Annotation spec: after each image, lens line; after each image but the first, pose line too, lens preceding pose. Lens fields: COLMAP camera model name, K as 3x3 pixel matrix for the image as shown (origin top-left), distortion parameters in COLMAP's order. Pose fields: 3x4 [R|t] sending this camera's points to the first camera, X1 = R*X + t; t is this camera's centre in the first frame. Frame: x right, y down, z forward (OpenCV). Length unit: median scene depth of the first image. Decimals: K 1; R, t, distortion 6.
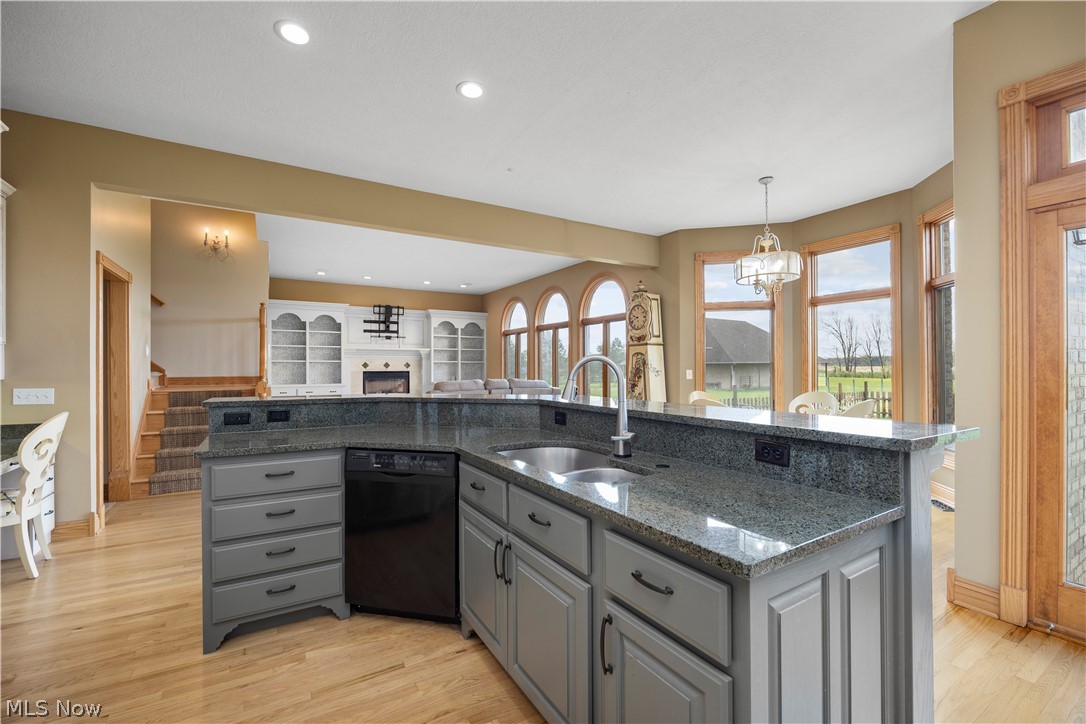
lens RADIAL K [[459.9, 0, 545.1], [0, 459.9, 366.6], [0, 0, 1]] dist [-0.015922, -0.000025]
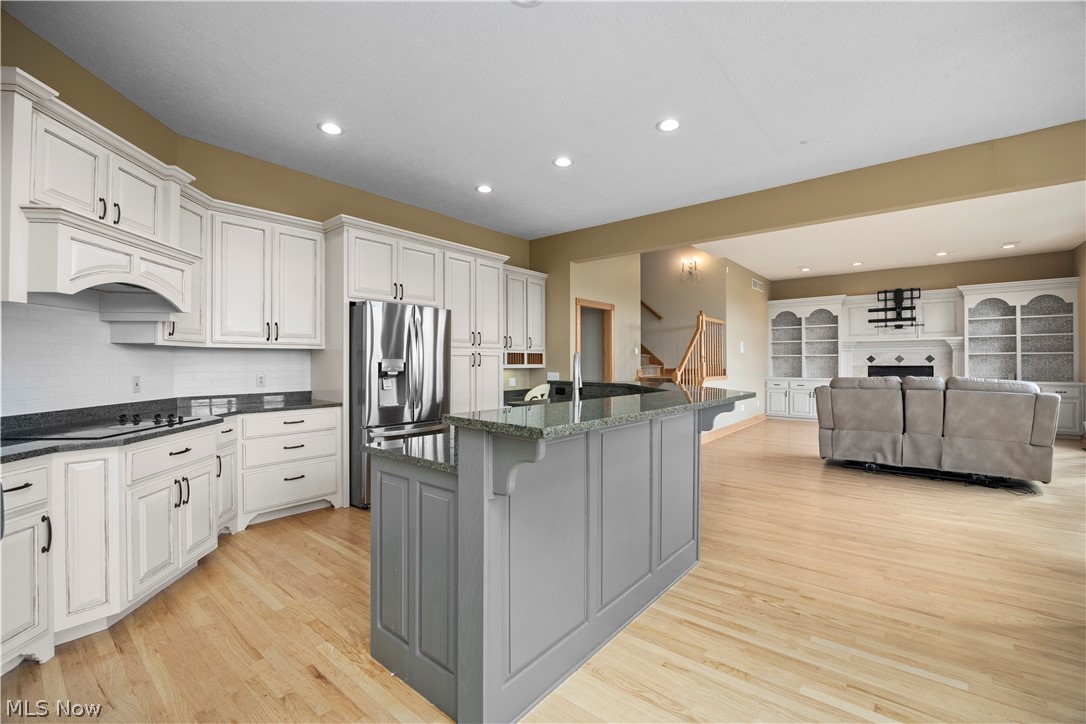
lens RADIAL K [[459.9, 0, 541.6], [0, 459.9, 361.0], [0, 0, 1]] dist [-0.015242, 0.000276]
pose [[0.328975, -0.001709, -0.944337, 0.245235], [0.002963, 0.999995, -0.000777, -0.000239], [0.944334, -0.002542, 0.328979, 0.089895]]
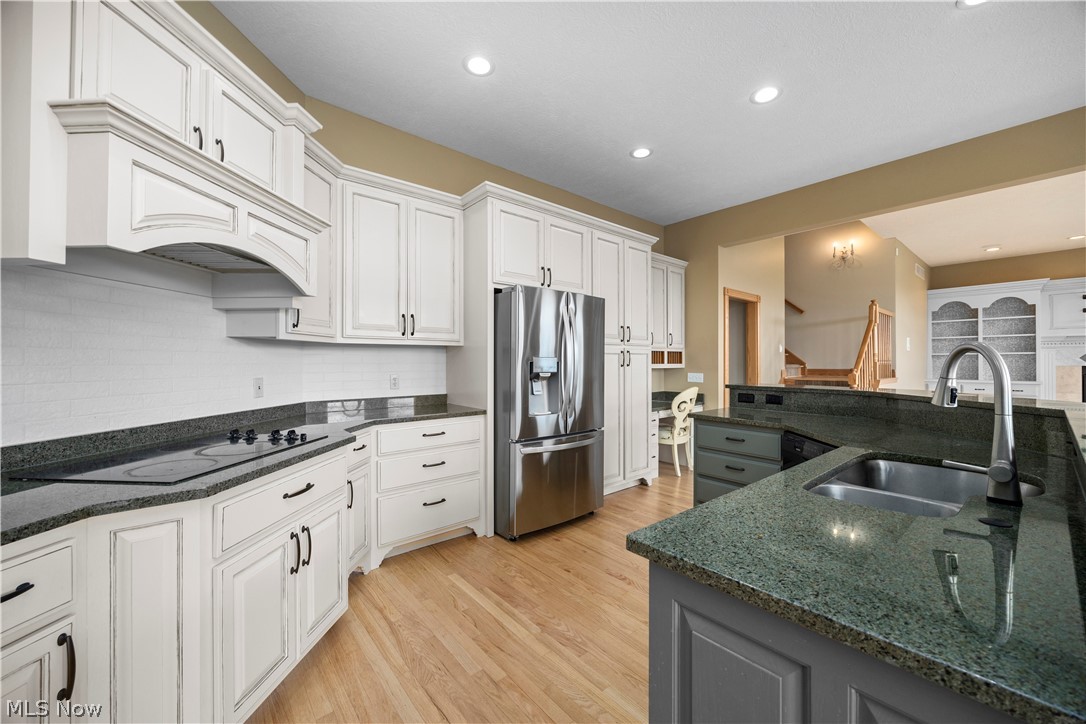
lens RADIAL K [[413.1, 0, 544.3], [0, 413.1, 360.9], [0, 0, 1]] dist [0.000339, -0.000048]
pose [[0.158736, -0.001395, -0.987320, 0.115365], [0.002919, 0.999995, -0.000943, 0.000177], [0.987317, -0.002732, 0.158740, 0.052337]]
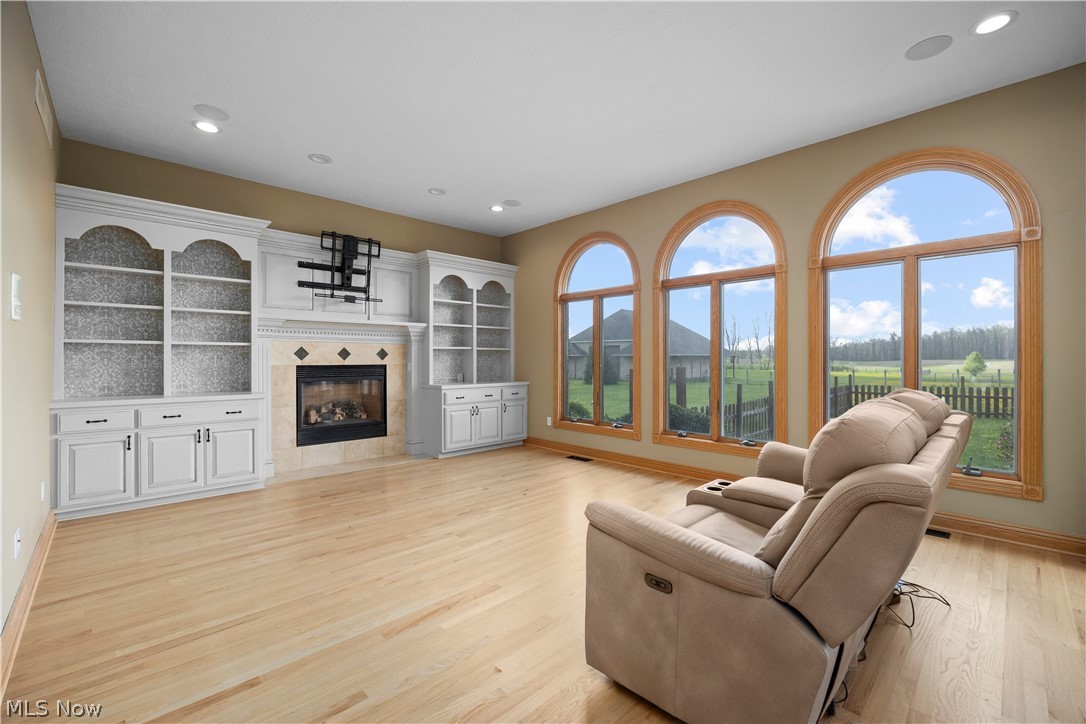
lens RADIAL K [[449.8, 0, 544.7], [0, 449.8, 358.9], [0, 0, 1]] dist [-0.014182, 0.000063]
pose [[0.974939, 0.001230, 0.222467, -0.243494], [-0.001294, 0.999999, 0.000141, 0.002765], [-0.222467, -0.000425, 0.974940, 0.469888]]
